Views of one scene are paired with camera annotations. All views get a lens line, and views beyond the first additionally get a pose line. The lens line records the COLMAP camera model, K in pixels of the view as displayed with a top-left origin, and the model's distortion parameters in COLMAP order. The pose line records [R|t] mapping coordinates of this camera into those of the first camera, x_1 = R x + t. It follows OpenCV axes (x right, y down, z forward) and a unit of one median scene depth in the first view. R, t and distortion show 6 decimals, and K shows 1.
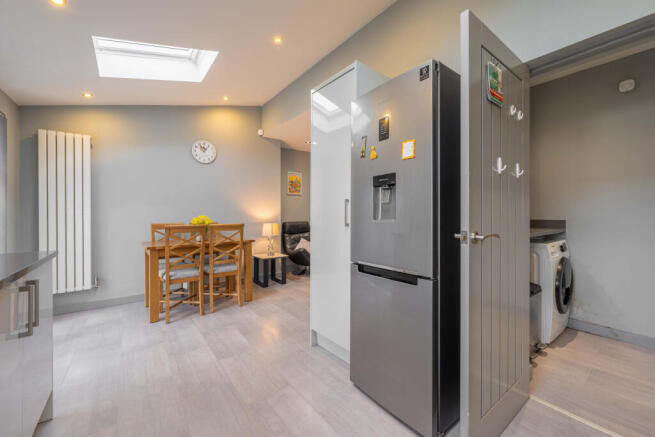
lens RADIAL K [[264.3, 0, 331.0], [0, 264.3, 212.1], [0, 0, 1]] dist [-0.001353, -0.000220]
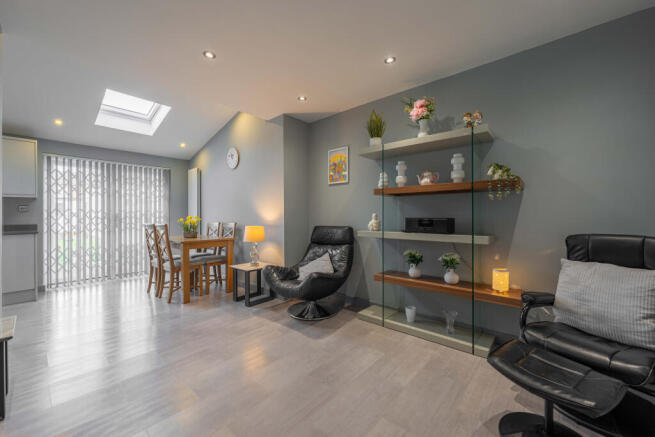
lens RADIAL K [[264.3, 0, 331.0], [0, 264.3, 212.1], [0, 0, 1]] dist [-0.001353, -0.000220]
pose [[0.192626, -0.016968, -0.981126, 0.520696], [0.004216, 0.999856, -0.016464, 0.013893], [0.981263, -0.000965, 0.192670, 0.921949]]
